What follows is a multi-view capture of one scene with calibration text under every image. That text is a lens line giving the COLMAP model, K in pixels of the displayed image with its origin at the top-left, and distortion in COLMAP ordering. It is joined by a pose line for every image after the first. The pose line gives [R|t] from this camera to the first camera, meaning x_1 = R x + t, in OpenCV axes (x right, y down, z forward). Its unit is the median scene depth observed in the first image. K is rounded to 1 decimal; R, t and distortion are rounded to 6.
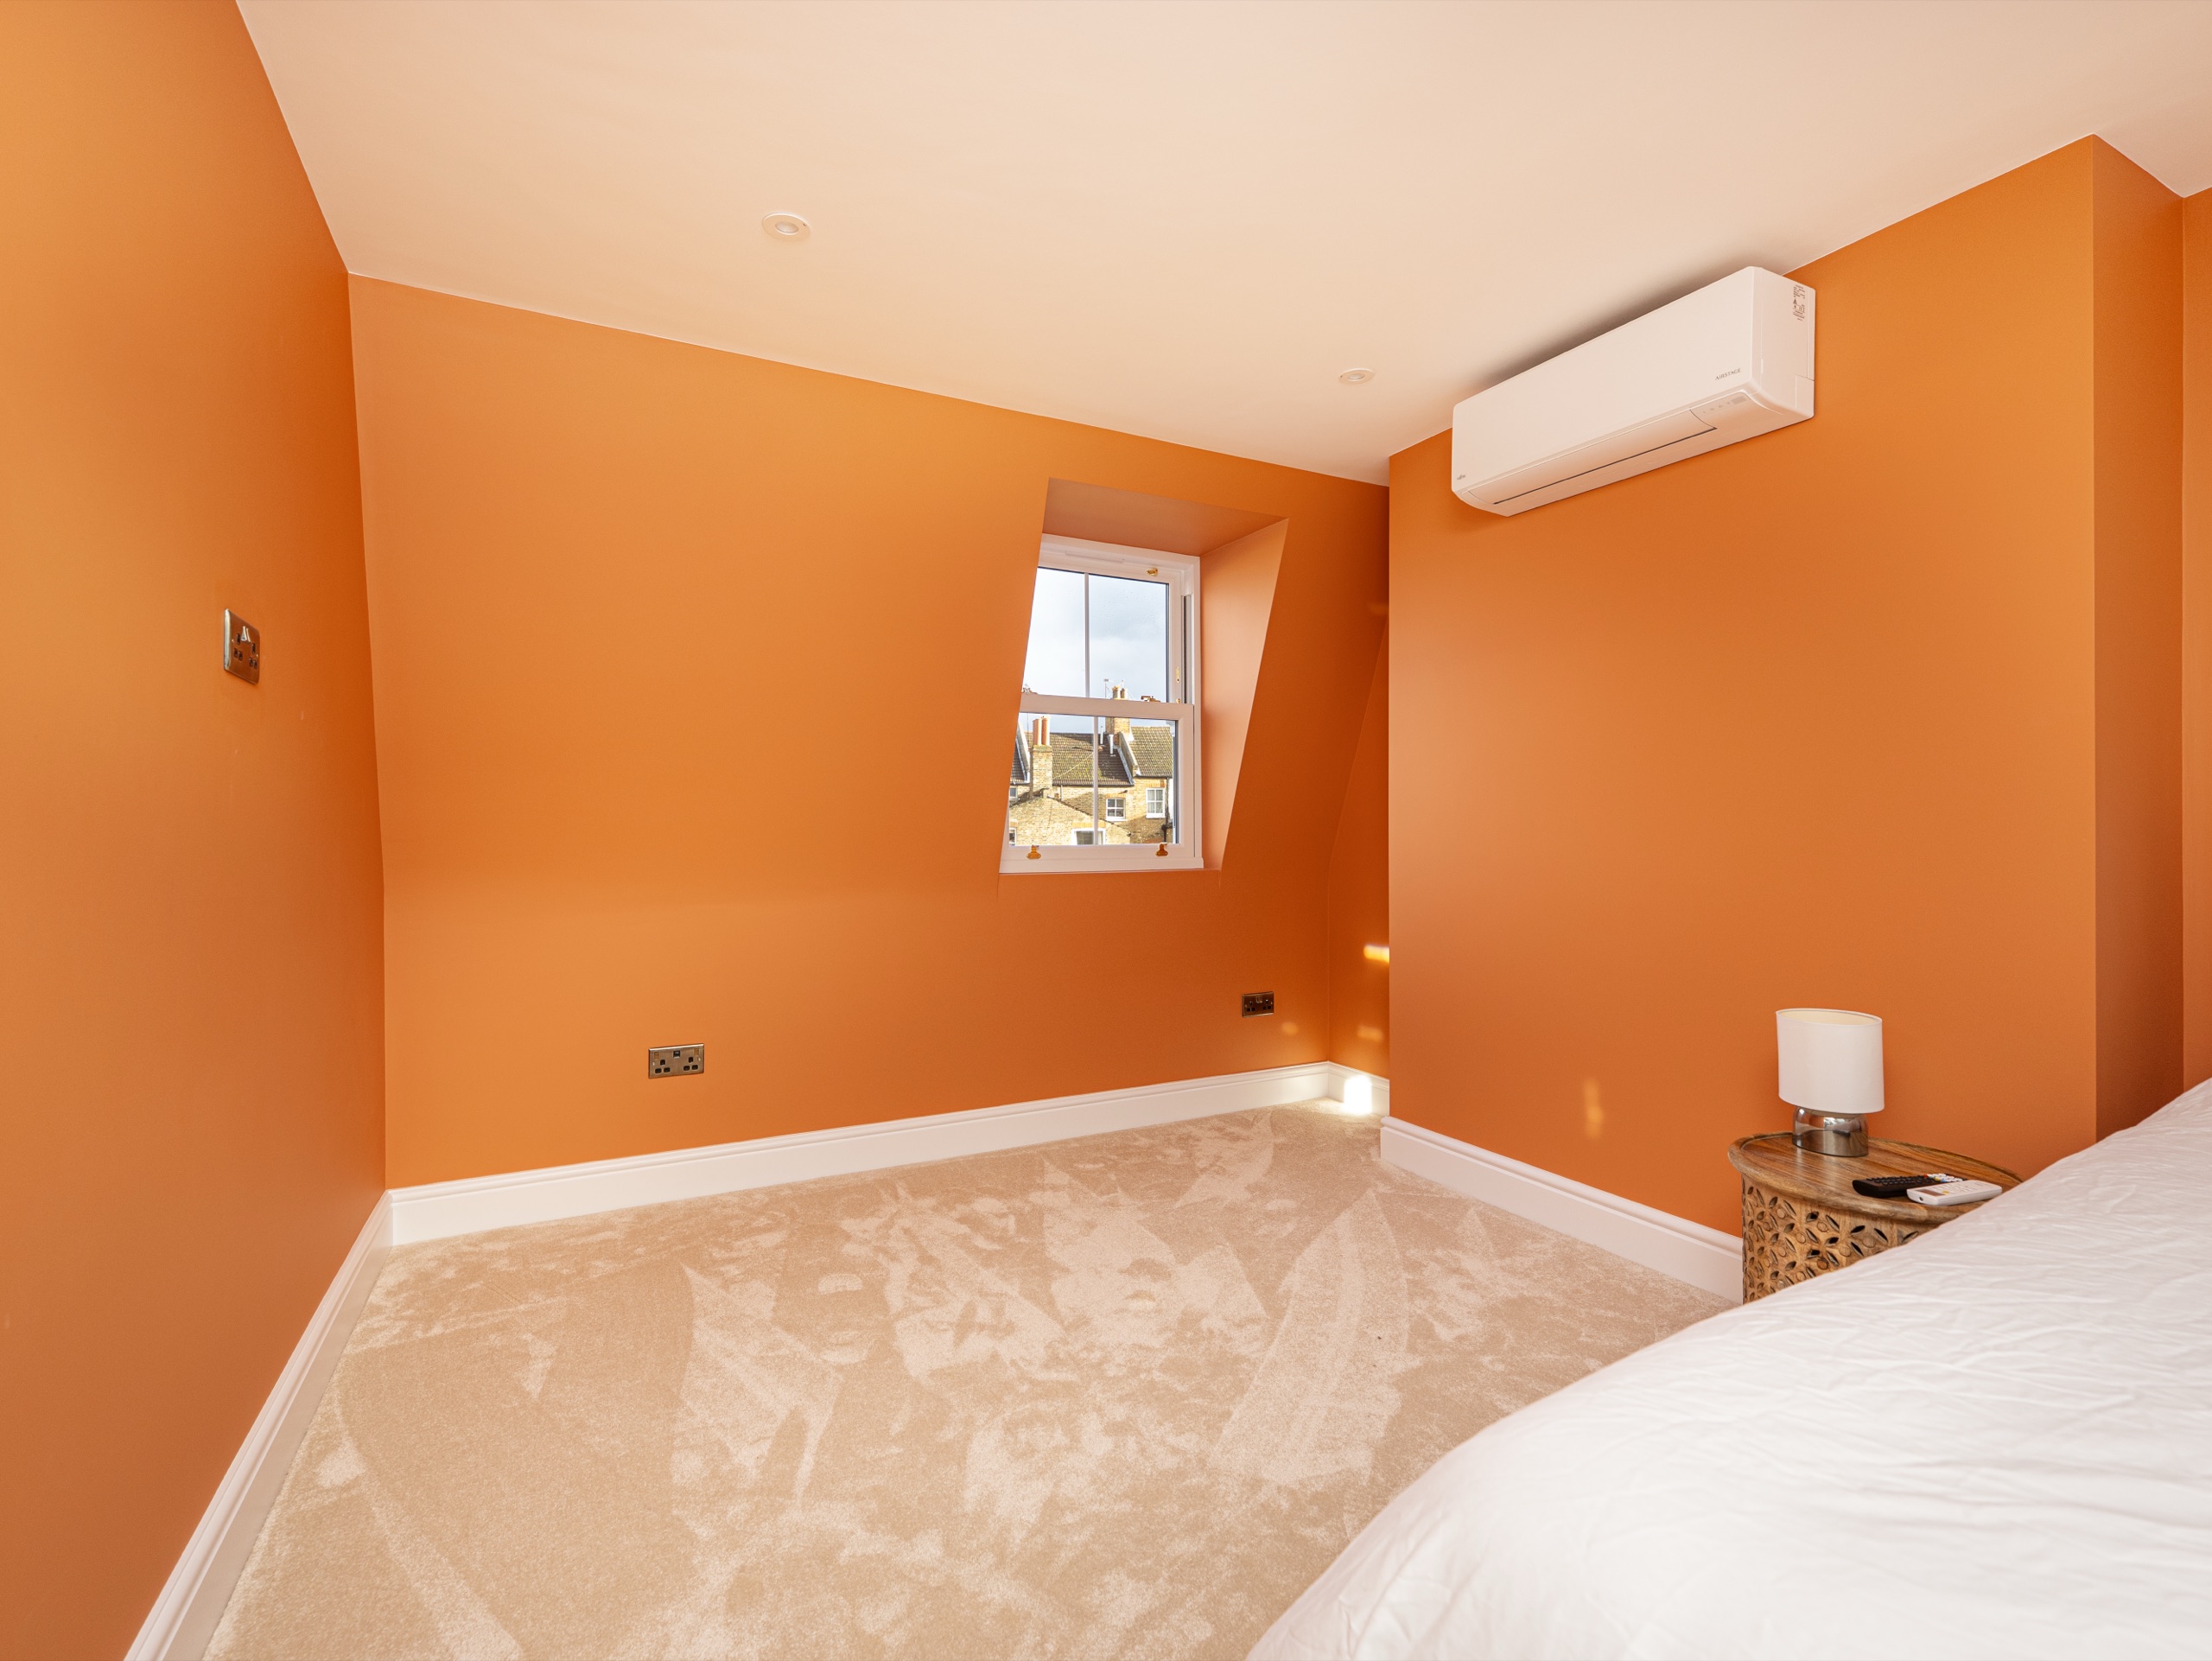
lens RADIAL K [[1012.9, 0, 1093.2], [0, 1012.9, 828.7], [0, 0, 1]] dist [0.000903, -0.000225]
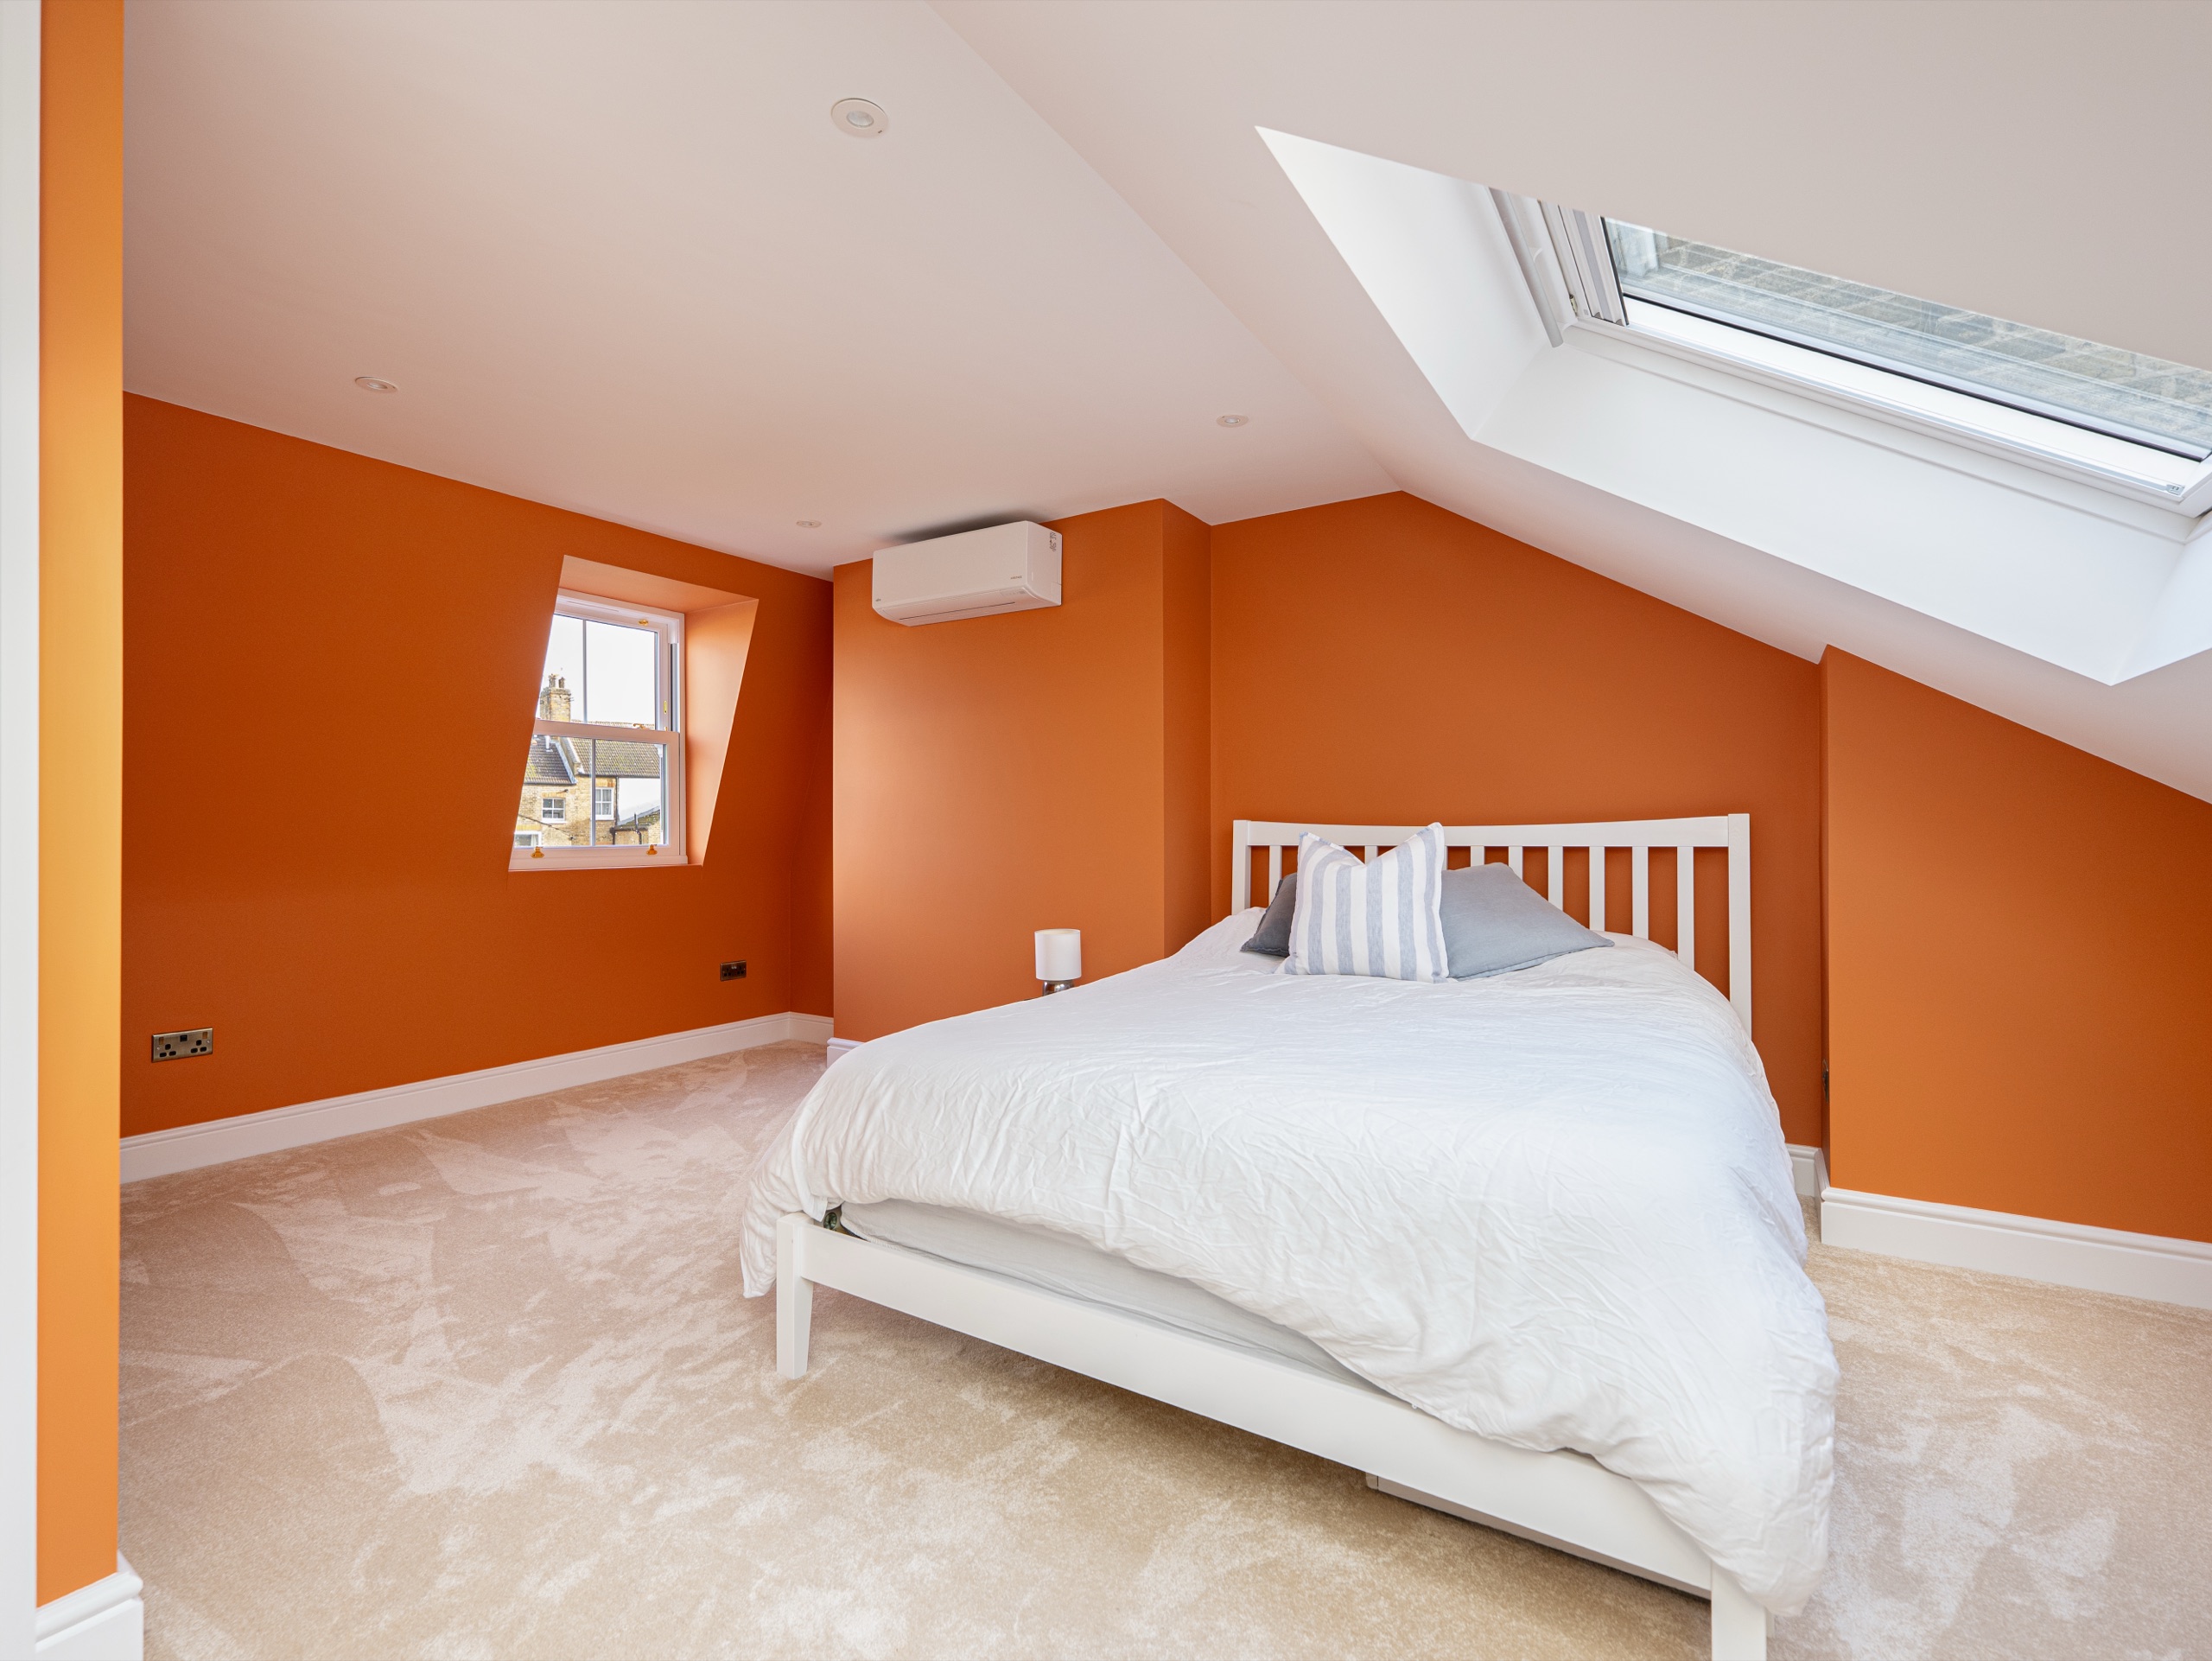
lens RADIAL K [[1012.9, 0, 1093.2], [0, 1012.9, 828.7], [0, 0, 1]] dist [0.000903, -0.000225]
pose [[0.869415, 0.000796, 0.494082, -0.072934], [0.000552, 0.999997, -0.002582, -0.001044], [-0.494082, 0.002518, 0.869412, -0.330305]]
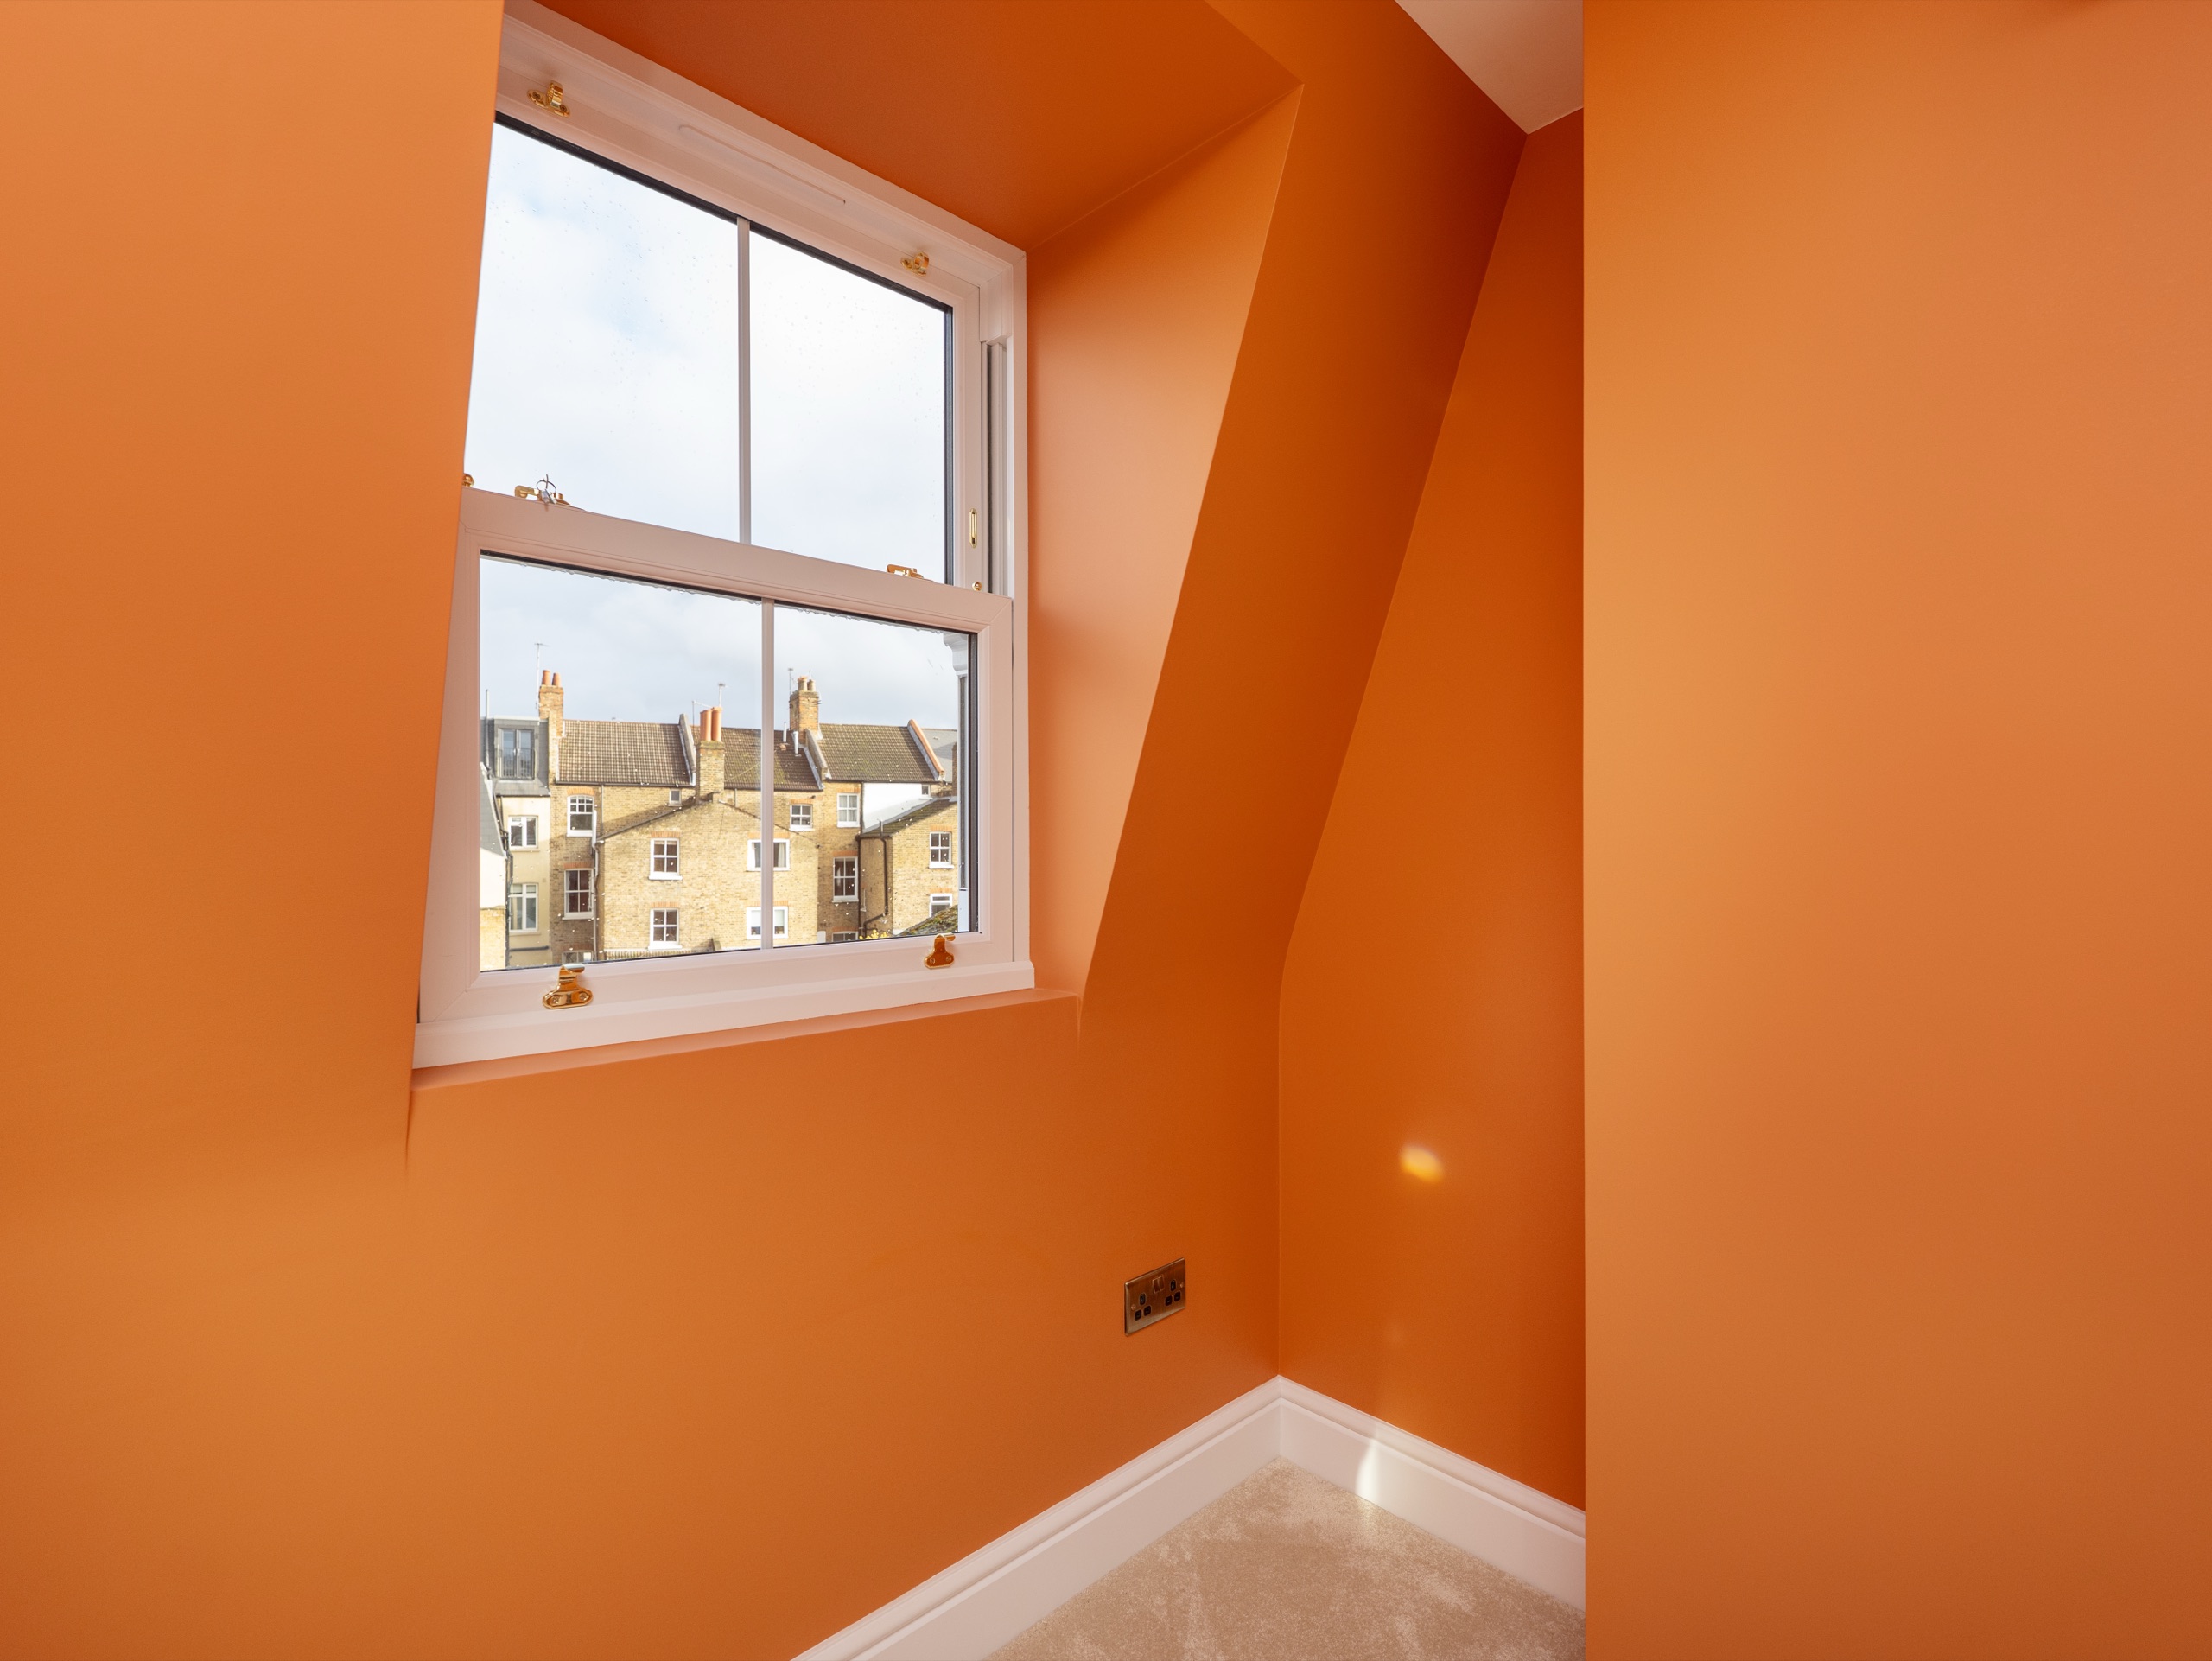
lens RADIAL K [[1063.9, 0, 1106.0], [0, 1063.9, 830.5], [0, 0, 1]] dist [-0.000659, -0.000019]
pose [[0.954835, 0.002975, 0.297122, 0.005698], [-0.001079, 0.999978, -0.006547, -0.023741], [-0.297135, 0.005931, 0.954817, 0.580862]]
